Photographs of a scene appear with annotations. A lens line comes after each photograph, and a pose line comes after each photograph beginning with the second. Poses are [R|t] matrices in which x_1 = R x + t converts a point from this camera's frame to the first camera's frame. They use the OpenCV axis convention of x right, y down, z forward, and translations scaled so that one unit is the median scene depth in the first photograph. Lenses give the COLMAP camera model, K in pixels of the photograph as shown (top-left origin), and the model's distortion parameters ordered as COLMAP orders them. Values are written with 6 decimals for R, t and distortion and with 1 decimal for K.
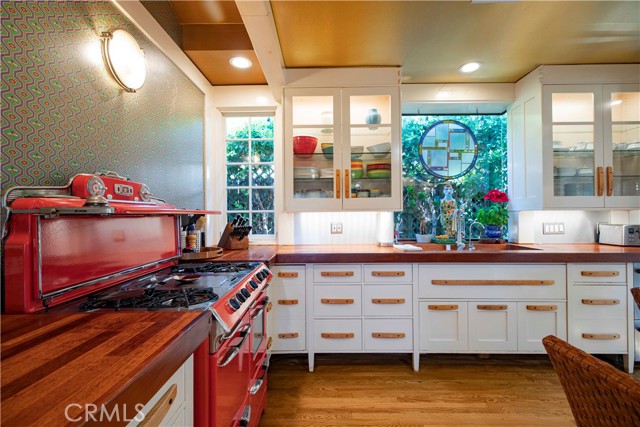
lens RADIAL K [[287.8, 0, 318.1], [0, 287.8, 214.1], [0, 0, 1]] dist [0.001741, -0.001234]
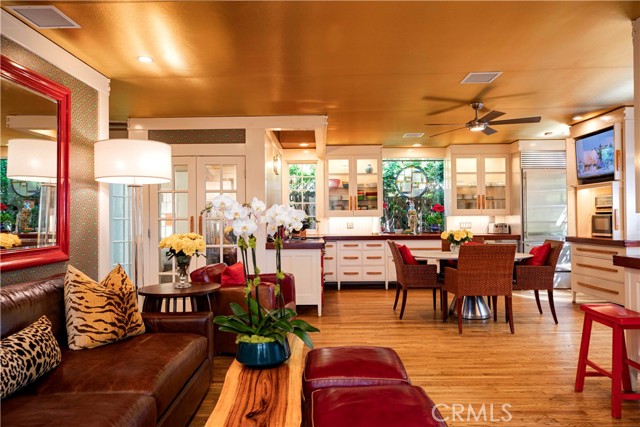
lens RADIAL K [[430.4, 0, 321.7], [0, 430.4, 212.0], [0, 0, 1]] dist [0.006821, 0.003488]
pose [[0.999966, -0.001287, 0.008123, -0.160618], [0.001351, 0.999968, -0.007896, -0.018676], [-0.008113, 0.007906, 0.999936, -2.007499]]
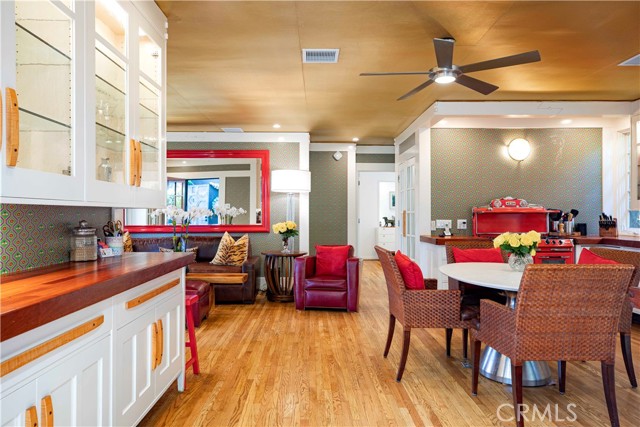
lens RADIAL K [[445.3, 0, 318.5], [0, 445.3, 212.0], [0, 0, 1]] dist [0.002311, 0.004252]
pose [[0.036667, 0.005019, -0.999315, 1.877812], [0.008295, 0.999951, 0.005326, -0.022803], [0.999293, -0.008484, 0.036623, -0.517049]]
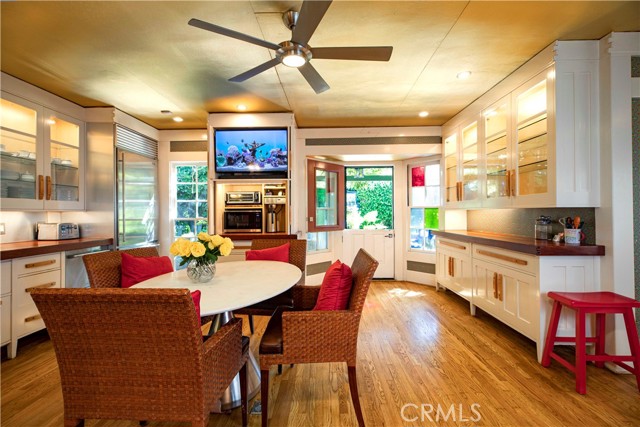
lens RADIAL K [[288.4, 0, 318.3], [0, 288.4, 210.0], [0, 0, 1]] dist [0.003263, 0.001618]
pose [[0.001438, 0.016857, 0.999857, -0.214414], [-0.003175, 0.999853, -0.016853, -0.003007], [-0.999994, -0.003150, 0.001492, -0.149560]]
